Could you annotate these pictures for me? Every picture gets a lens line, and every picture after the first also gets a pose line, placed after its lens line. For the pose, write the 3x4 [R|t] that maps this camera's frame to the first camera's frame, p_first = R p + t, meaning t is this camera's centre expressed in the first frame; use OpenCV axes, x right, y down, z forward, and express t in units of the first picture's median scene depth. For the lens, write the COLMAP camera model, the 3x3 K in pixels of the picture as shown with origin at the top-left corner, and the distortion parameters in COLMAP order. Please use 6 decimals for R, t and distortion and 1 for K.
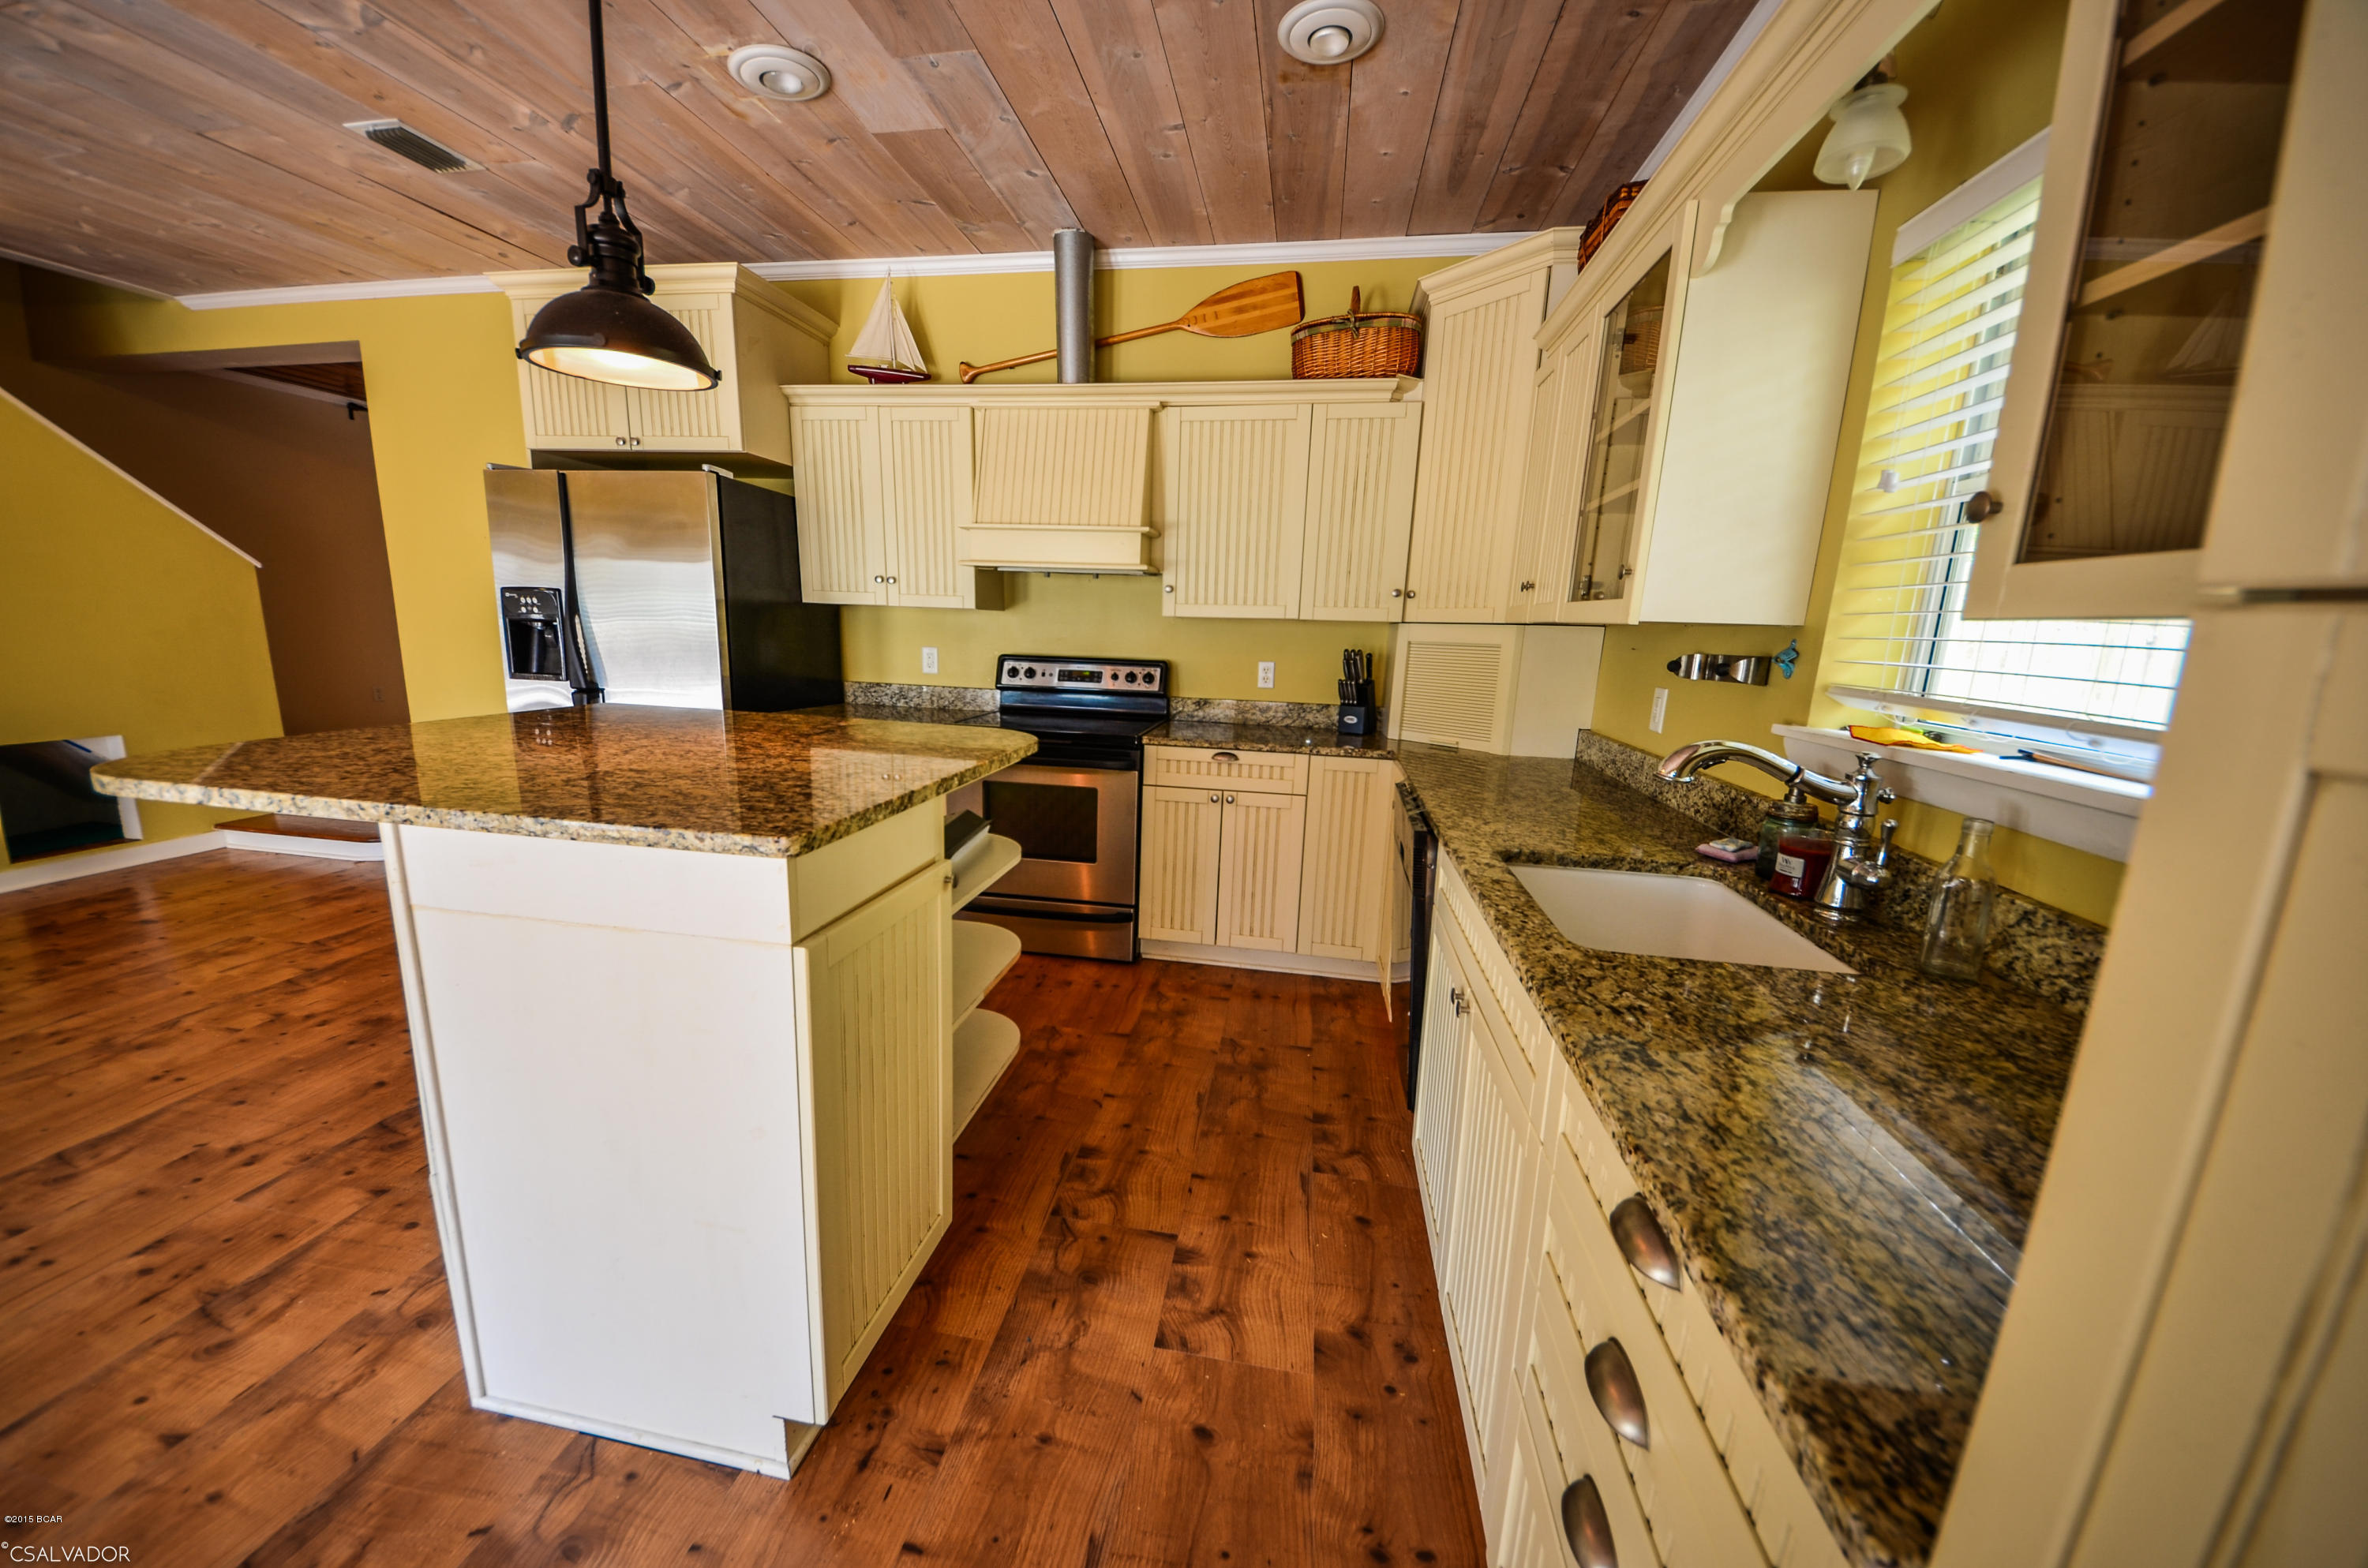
lens RADIAL K [[854.9, 0, 1161.7], [0, 854.9, 797.8], [0, 0, 1]] dist [0.000334, -0.007628]
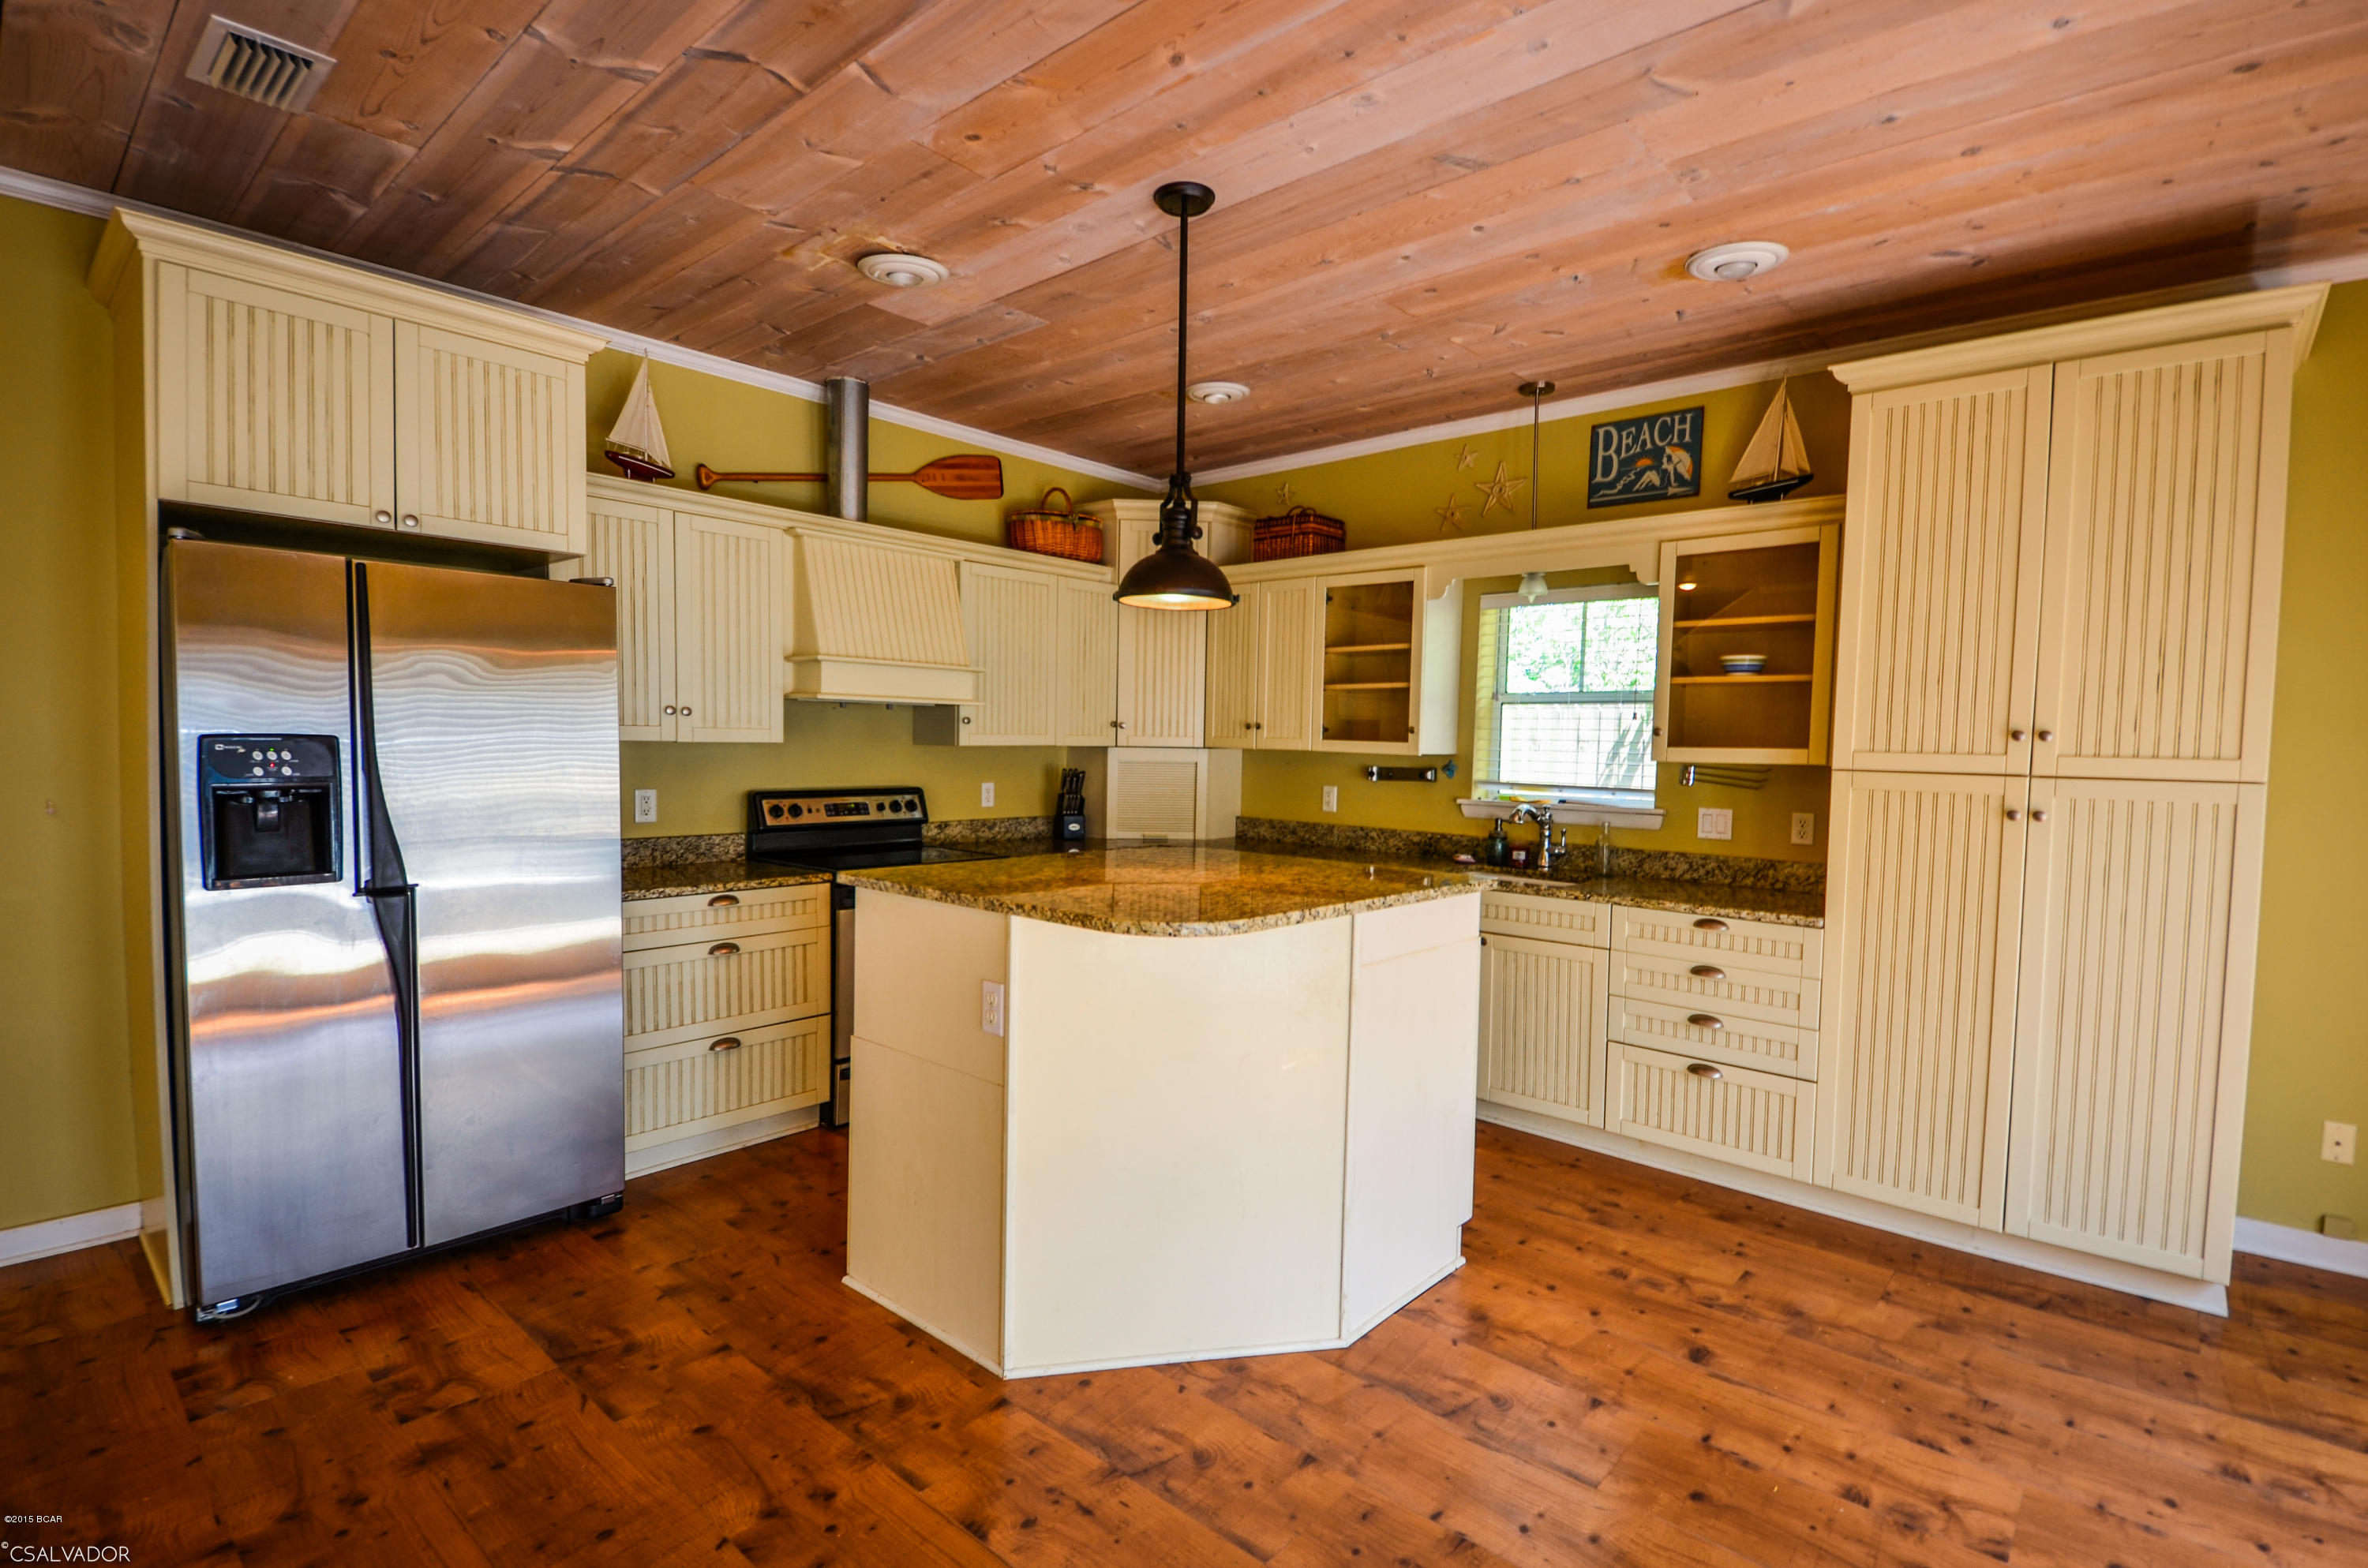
lens RADIAL K [[1104.1, 0, 1168.2], [0, 1104.1, 791.0], [0, 0, 1]] dist [0.036012, -0.032605]
pose [[0.531611, -0.065122, 0.844481, -1.076224], [0.168979, 0.985151, -0.030404, -0.075118], [-0.829961, 0.158863, 0.534721, 0.055941]]
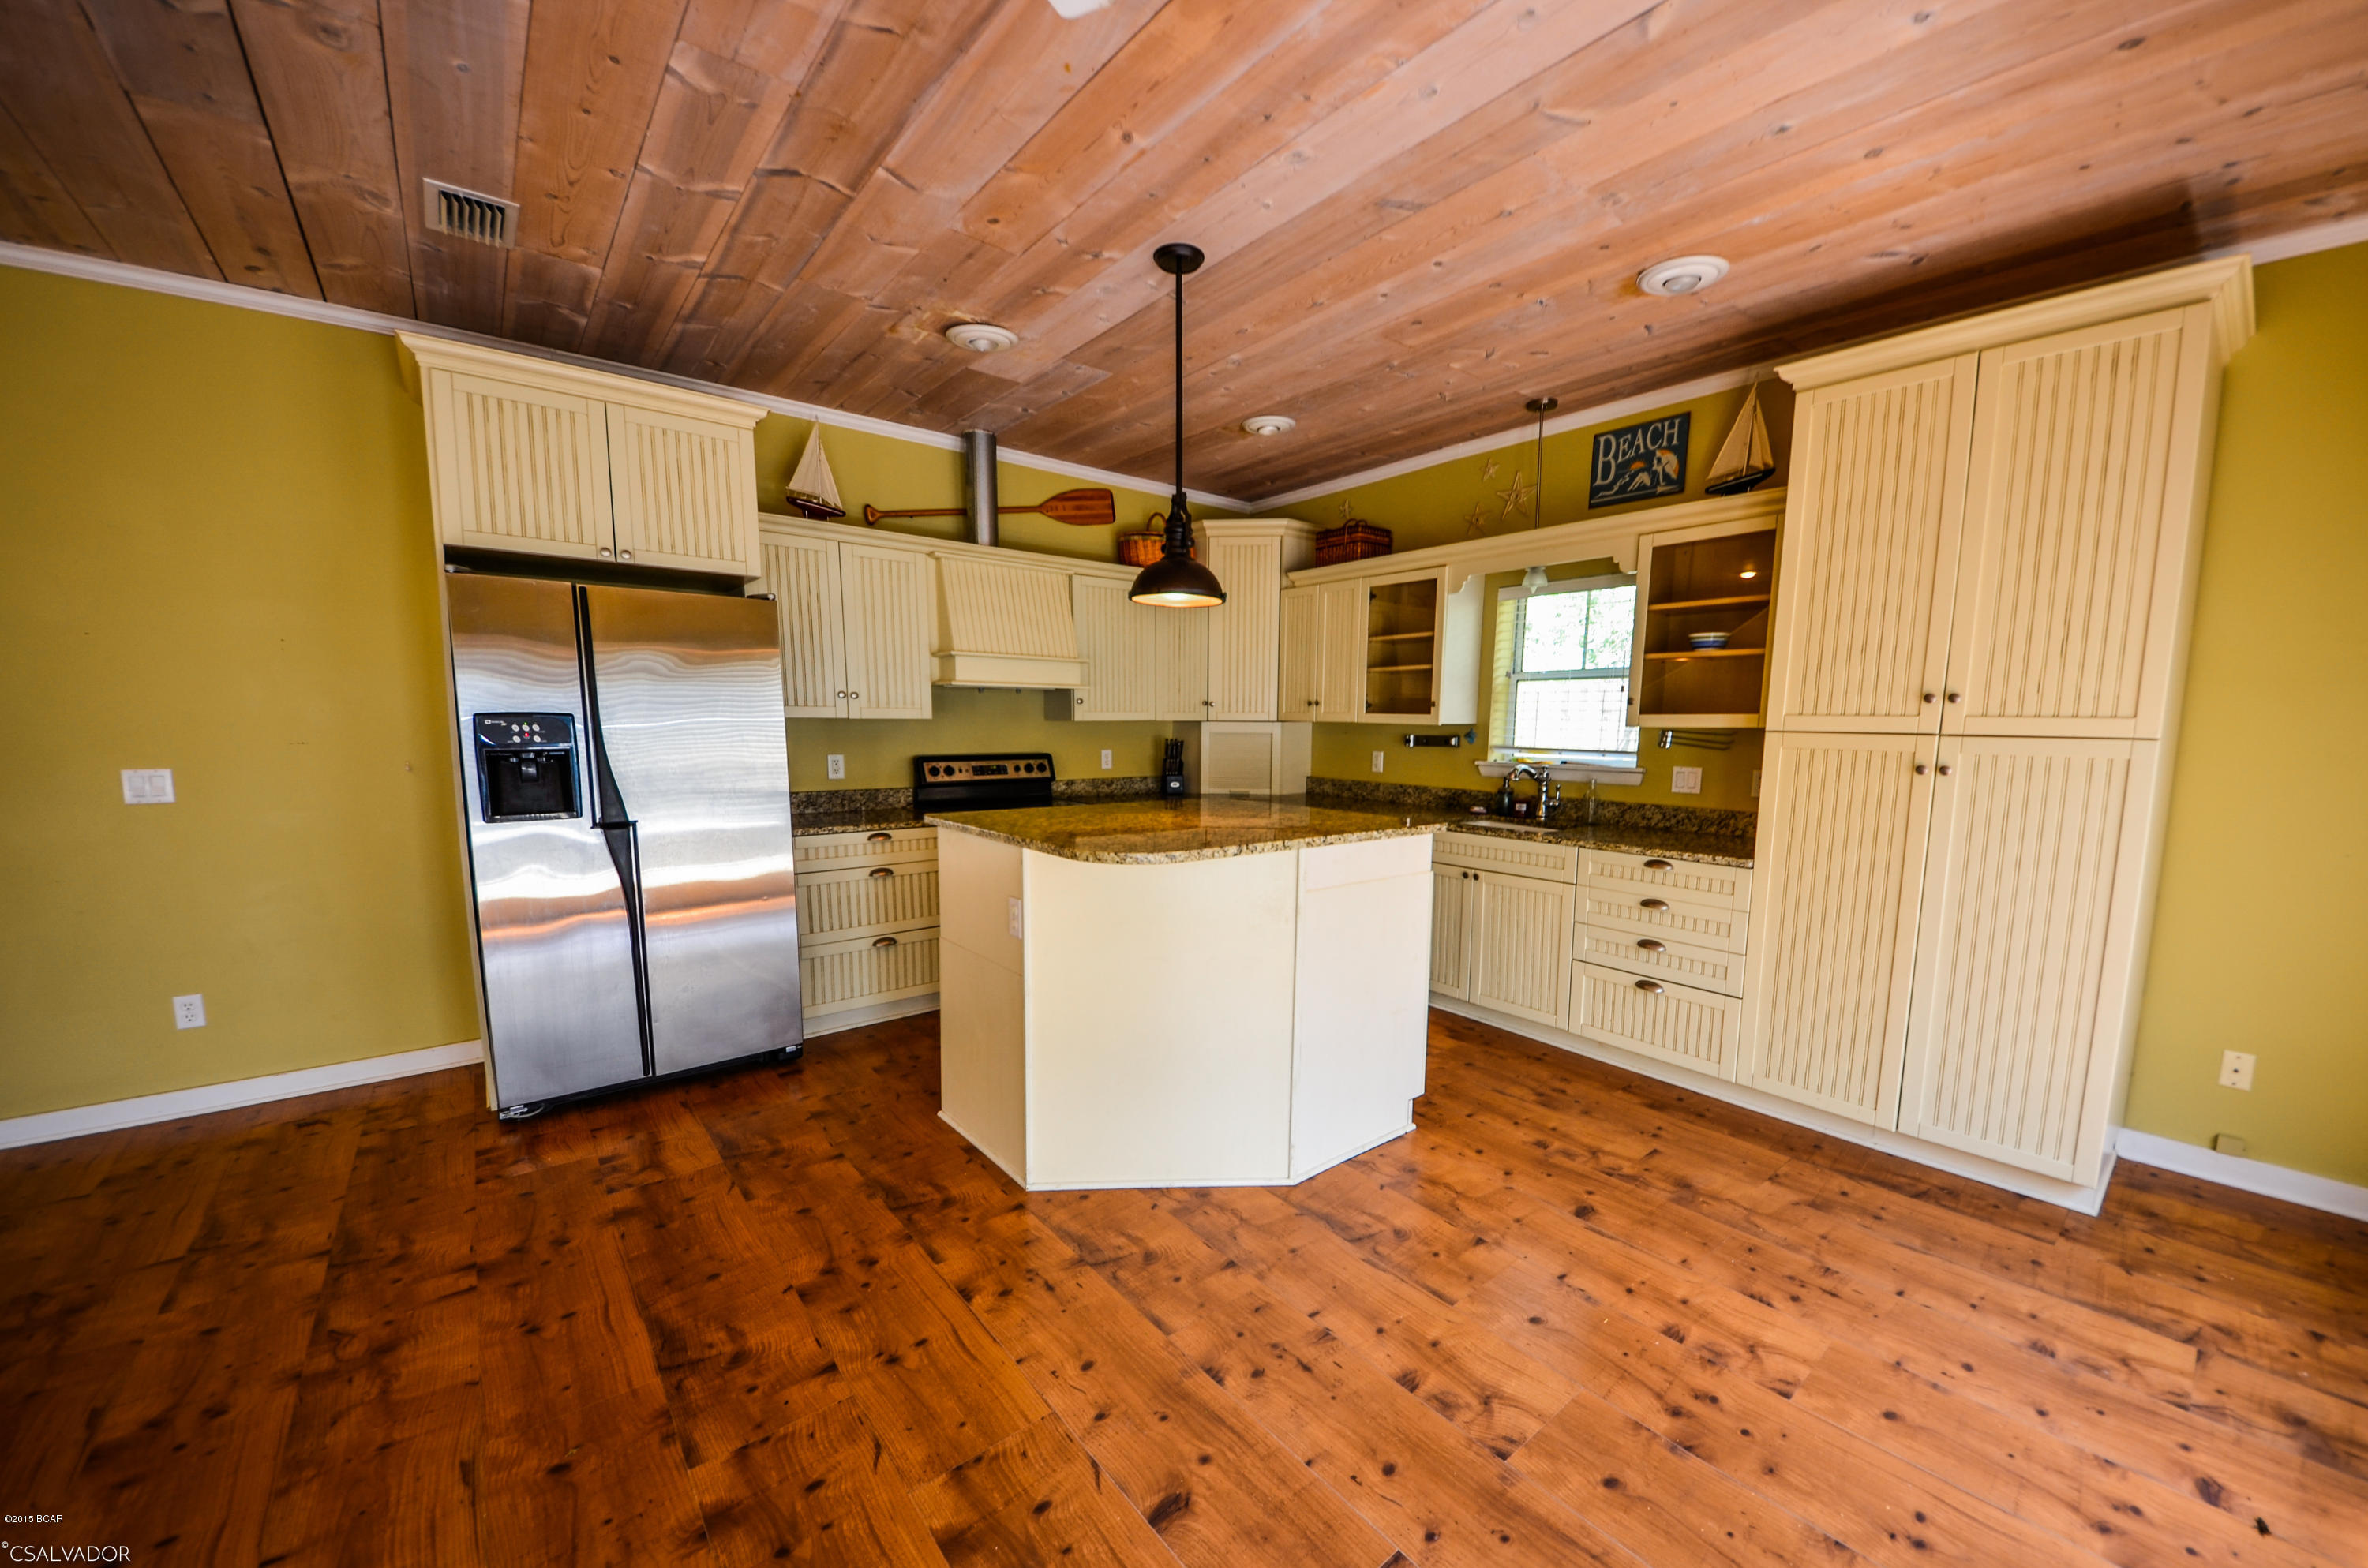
lens RADIAL K [[870.2, 0, 1209.8], [0, 870.2, 823.6], [0, 0, 1]] dist [0.045720, -0.034398]
pose [[0.648282, -0.121766, 0.751601, -0.976032], [0.165844, 0.986011, 0.016697, -0.039126], [-0.743119, 0.113824, 0.659407, -0.072994]]
